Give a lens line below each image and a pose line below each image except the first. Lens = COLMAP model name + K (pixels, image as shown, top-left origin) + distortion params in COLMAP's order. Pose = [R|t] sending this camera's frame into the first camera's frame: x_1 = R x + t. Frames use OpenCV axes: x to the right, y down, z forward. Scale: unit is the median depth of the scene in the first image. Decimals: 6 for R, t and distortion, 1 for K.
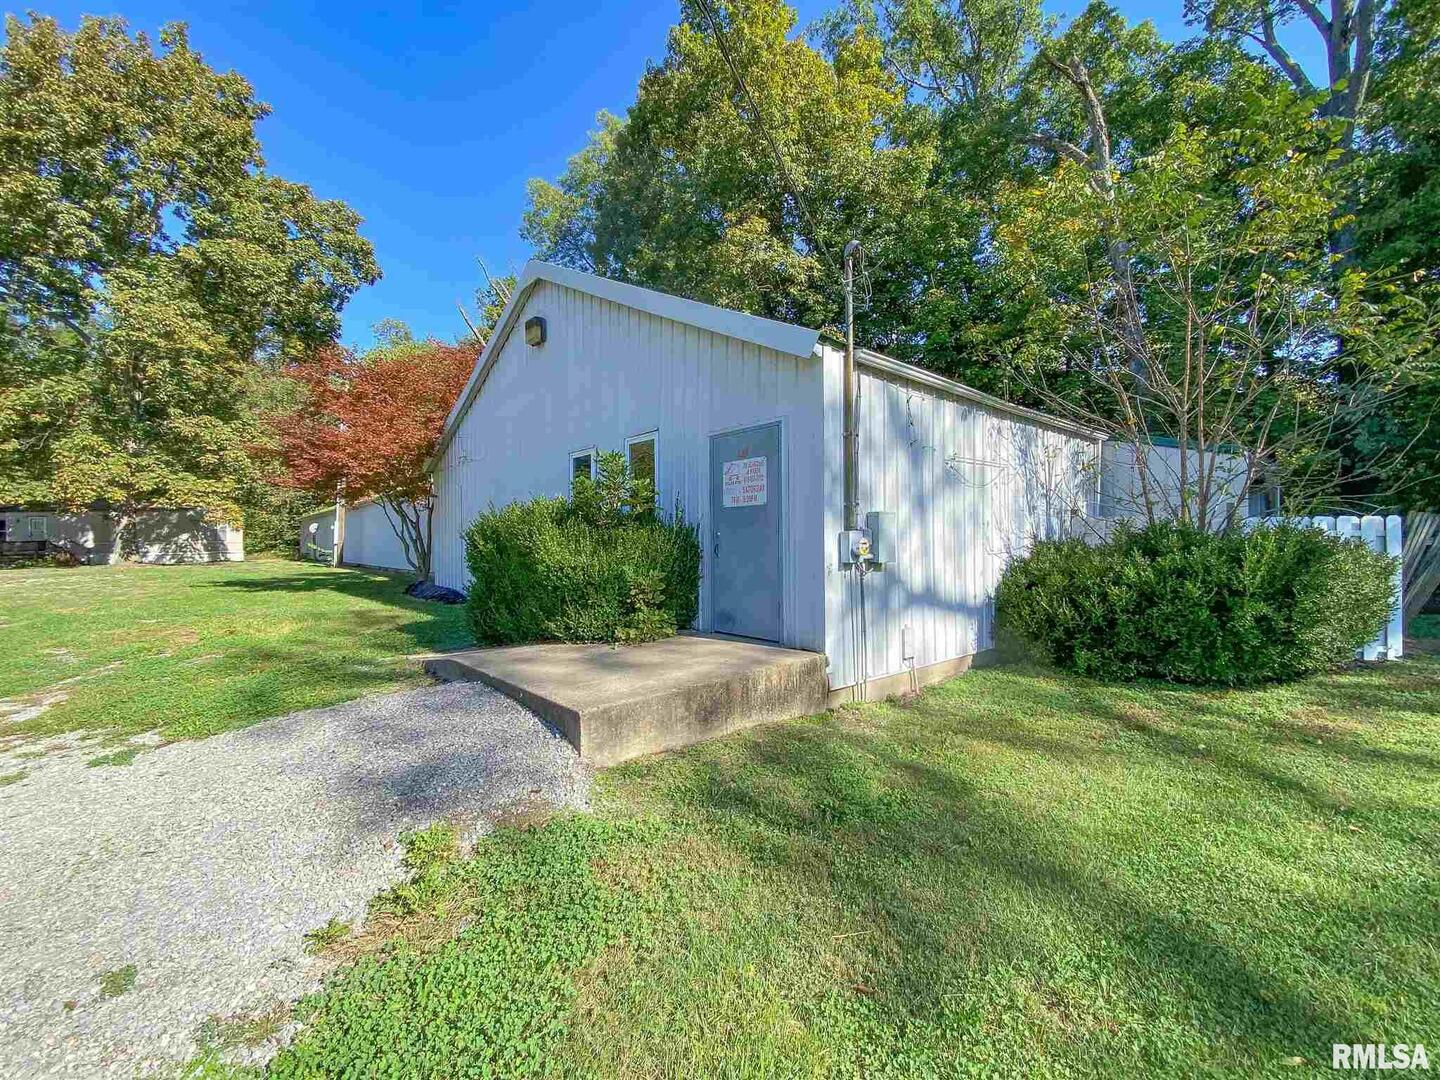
lens RADIAL K [[591.2, 0, 715.0], [0, 591.2, 531.1], [0, 0, 1]] dist [0.006200, -0.014115]
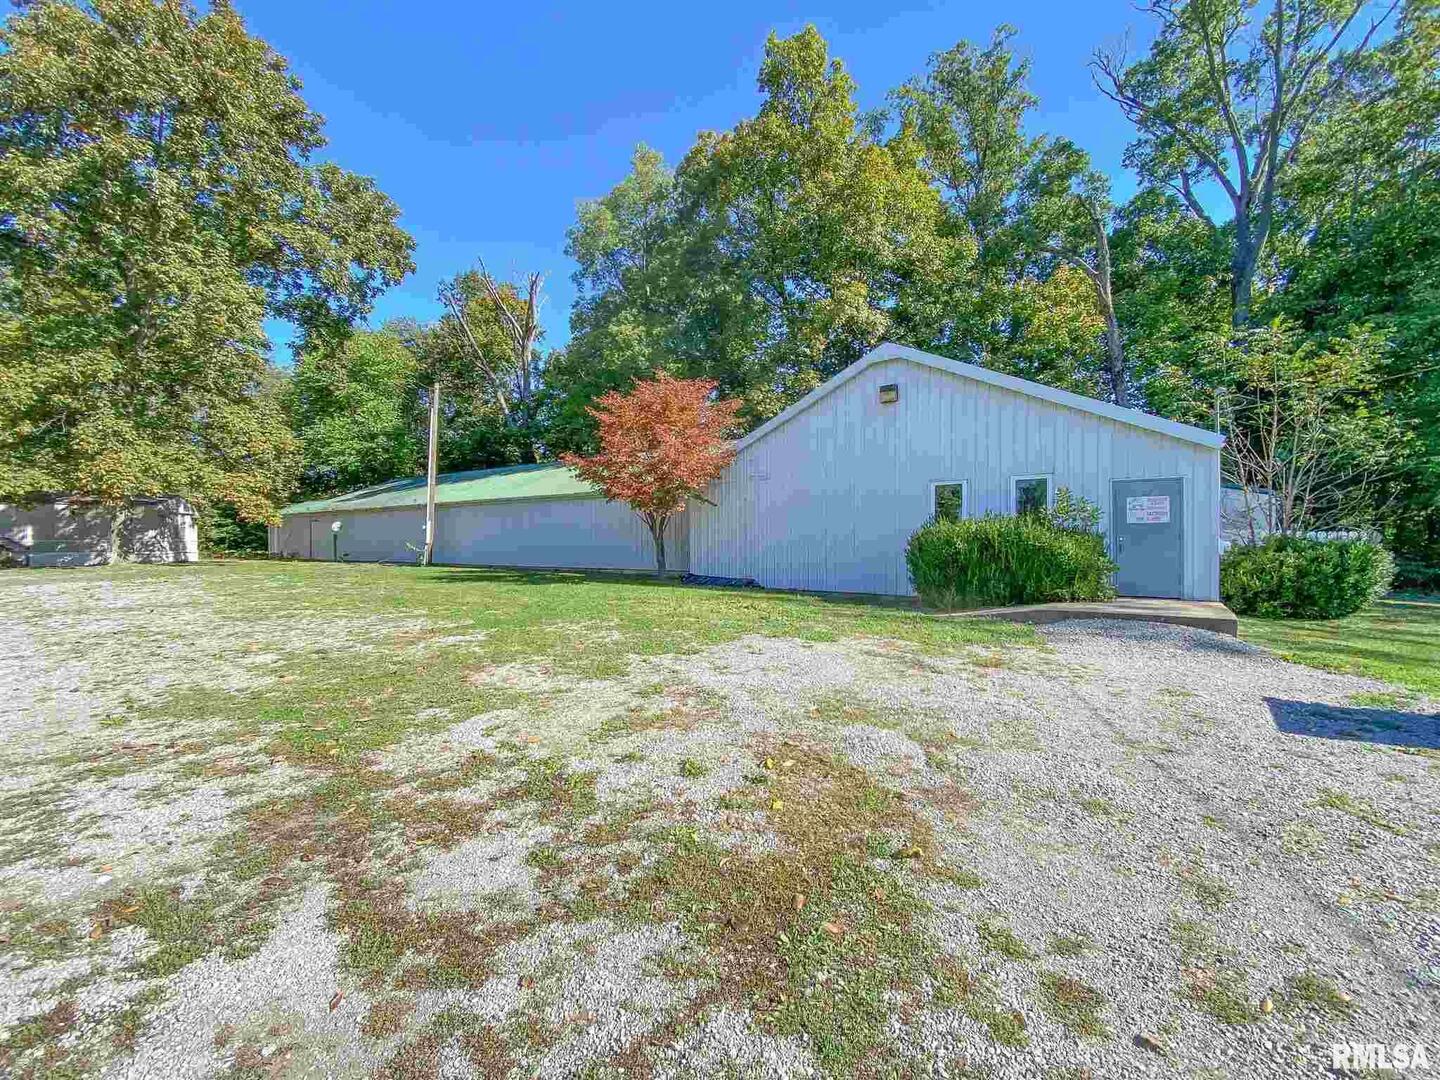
lens RADIAL K [[591.2, 0, 716.8], [0, 591.2, 528.9], [0, 0, 1]] dist [0.006200, -0.014115]
pose [[0.971092, 0.012283, 0.238390, -0.406422], [-0.010436, 0.999905, -0.009009, 0.001386], [-0.238478, 0.006261, 0.971128, -0.102779]]
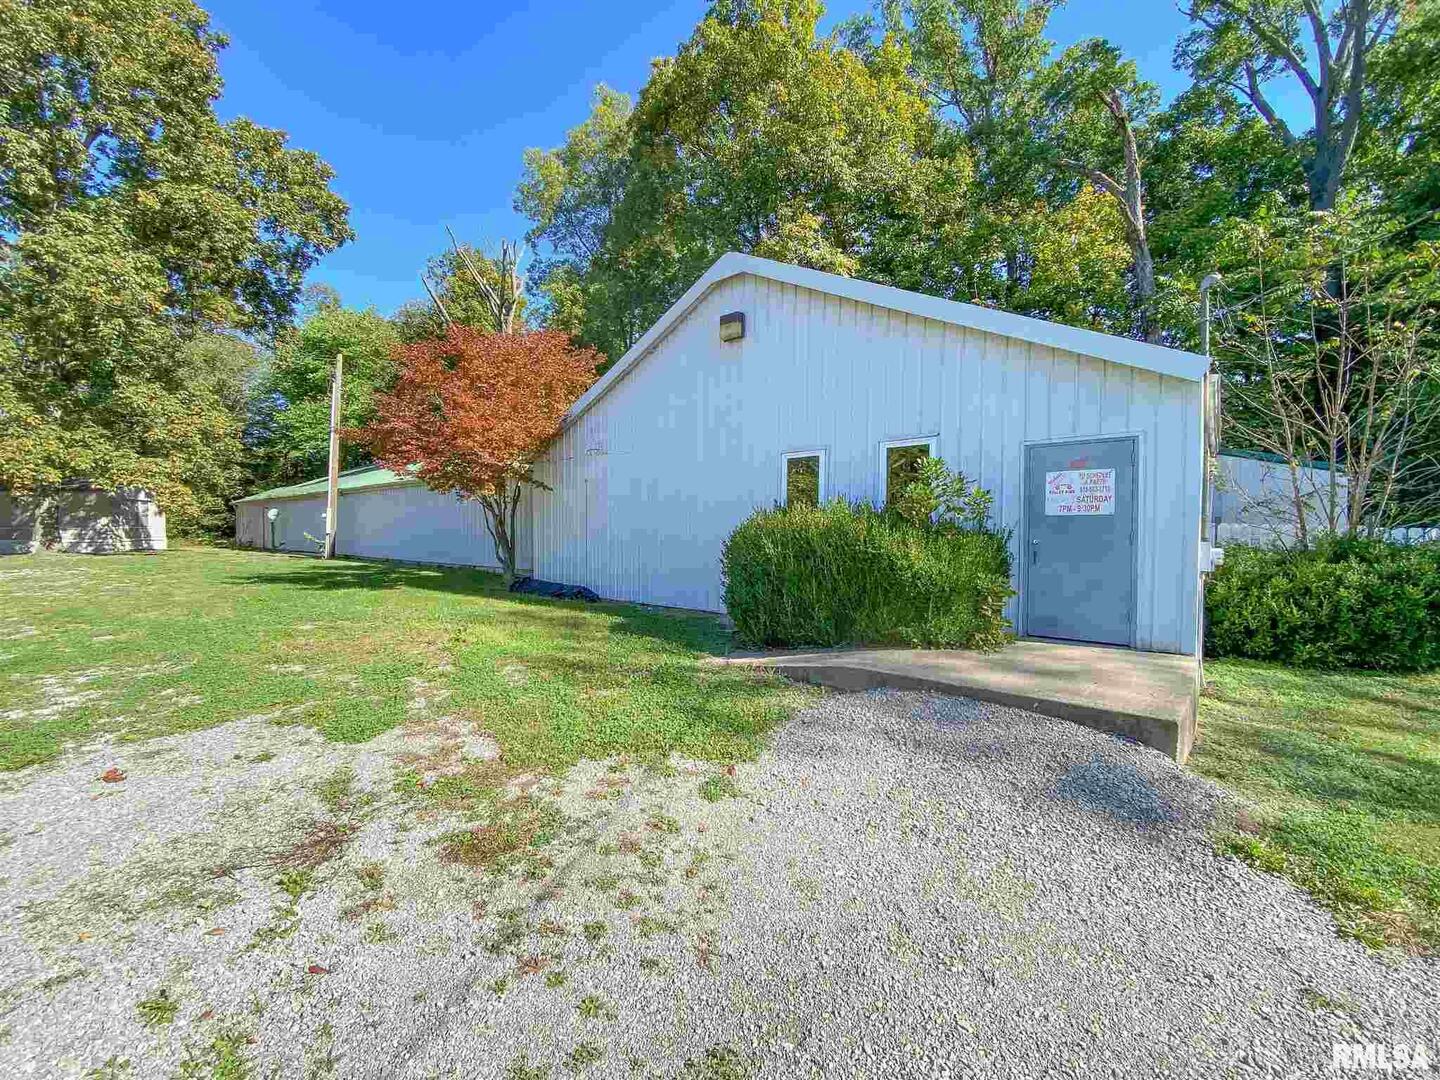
lens RADIAL K [[591.2, 0, 716.0], [0, 591.2, 528.9], [0, 0, 1]] dist [0.006200, -0.014115]
pose [[0.989624, 0.011024, 0.143255, -0.182941], [-0.013247, 0.999806, 0.014573, -0.006178], [-0.143067, -0.016320, 0.989578, 0.014695]]
